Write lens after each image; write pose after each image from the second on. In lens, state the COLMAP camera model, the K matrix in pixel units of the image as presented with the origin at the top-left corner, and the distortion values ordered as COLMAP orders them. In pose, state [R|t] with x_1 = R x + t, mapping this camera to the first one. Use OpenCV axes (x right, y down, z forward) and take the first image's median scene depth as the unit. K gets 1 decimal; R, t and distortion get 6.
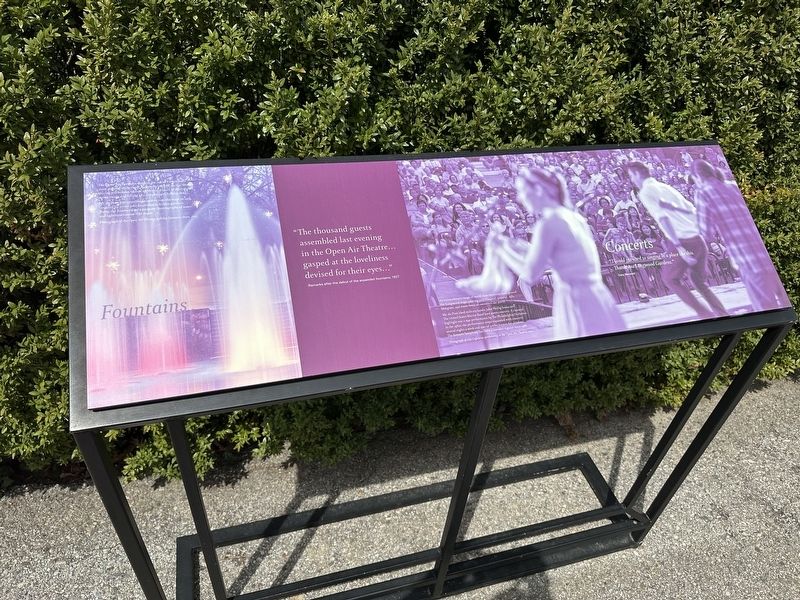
lens RADIAL K [[544.6, 0, 400.0], [0, 544.6, 300.0], [0, 0, 1]] dist [0.043470, -0.062411]
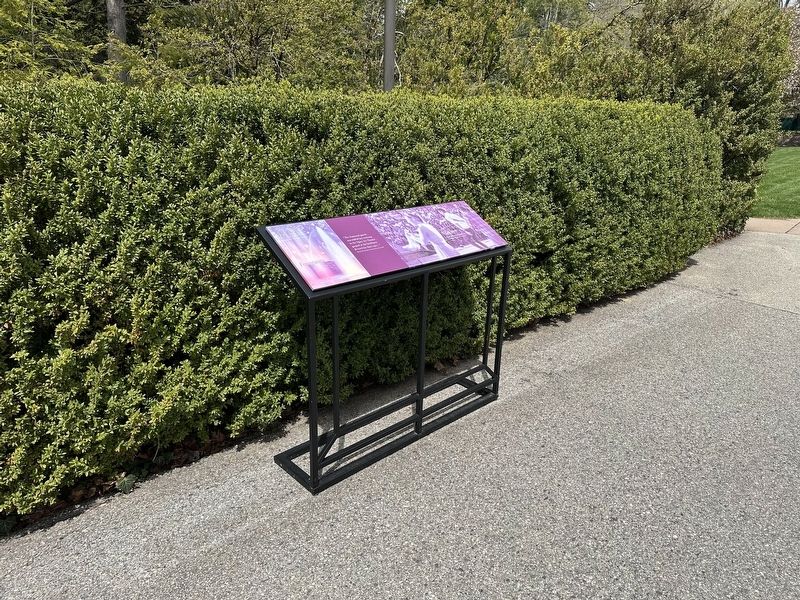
lens RADIAL K [[544.6, 0, 400.0], [0, 544.6, 300.0], [0, 0, 1]] dist [0.043470, -0.062411]
pose [[0.887105, -0.206606, 0.412746, -0.961728], [0.328333, 0.910964, -0.249683, 0.784036], [-0.324411, 0.357013, 0.875956, -1.130582]]
